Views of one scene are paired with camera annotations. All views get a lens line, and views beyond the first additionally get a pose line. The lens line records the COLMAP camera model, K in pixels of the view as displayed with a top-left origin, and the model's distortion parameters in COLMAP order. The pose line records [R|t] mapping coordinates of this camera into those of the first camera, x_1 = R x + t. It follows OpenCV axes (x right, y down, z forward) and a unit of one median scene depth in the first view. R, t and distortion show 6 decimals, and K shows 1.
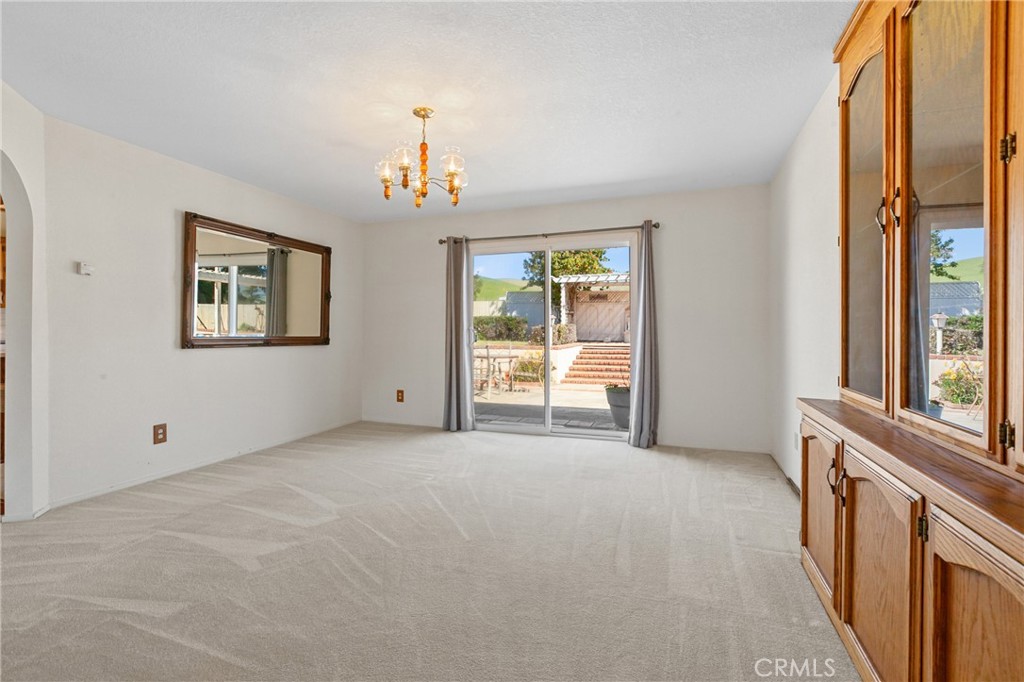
lens RADIAL K [[459.3, 0, 507.8], [0, 459.3, 346.0], [0, 0, 1]] dist [0.000357, 0.000015]
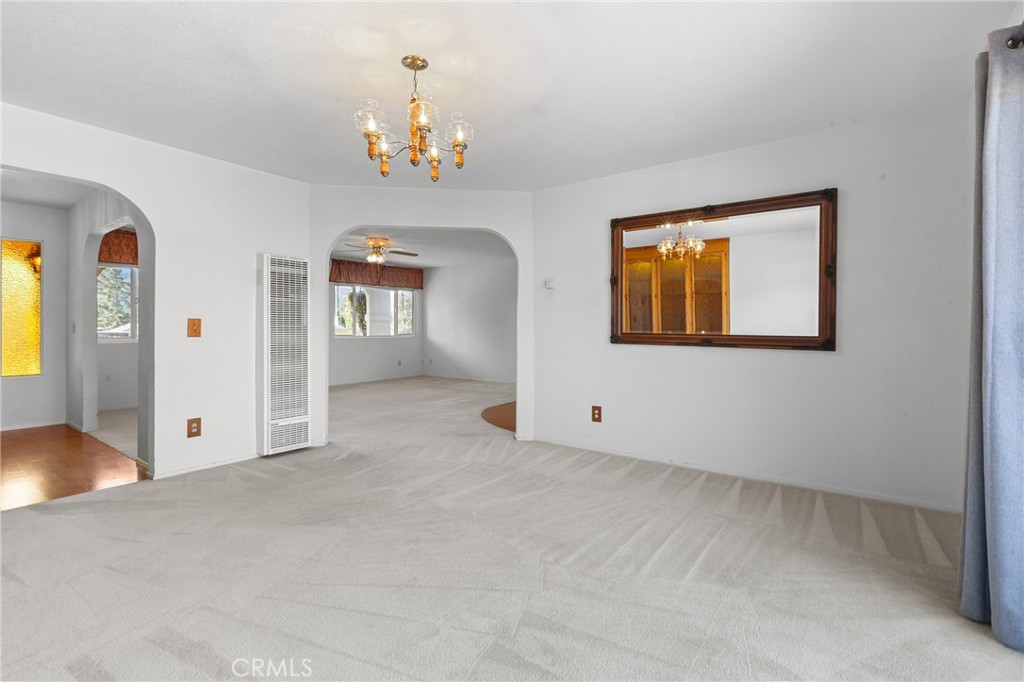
lens RADIAL K [[459.3, 0, 507.8], [0, 459.3, 346.0], [0, 0, 1]] dist [0.000357, 0.000015]
pose [[-0.277858, 0.036261, -0.959938, 0.353715], [-0.029988, 0.998473, 0.046396, -0.027976], [0.960154, 0.041678, -0.276346, 0.870460]]
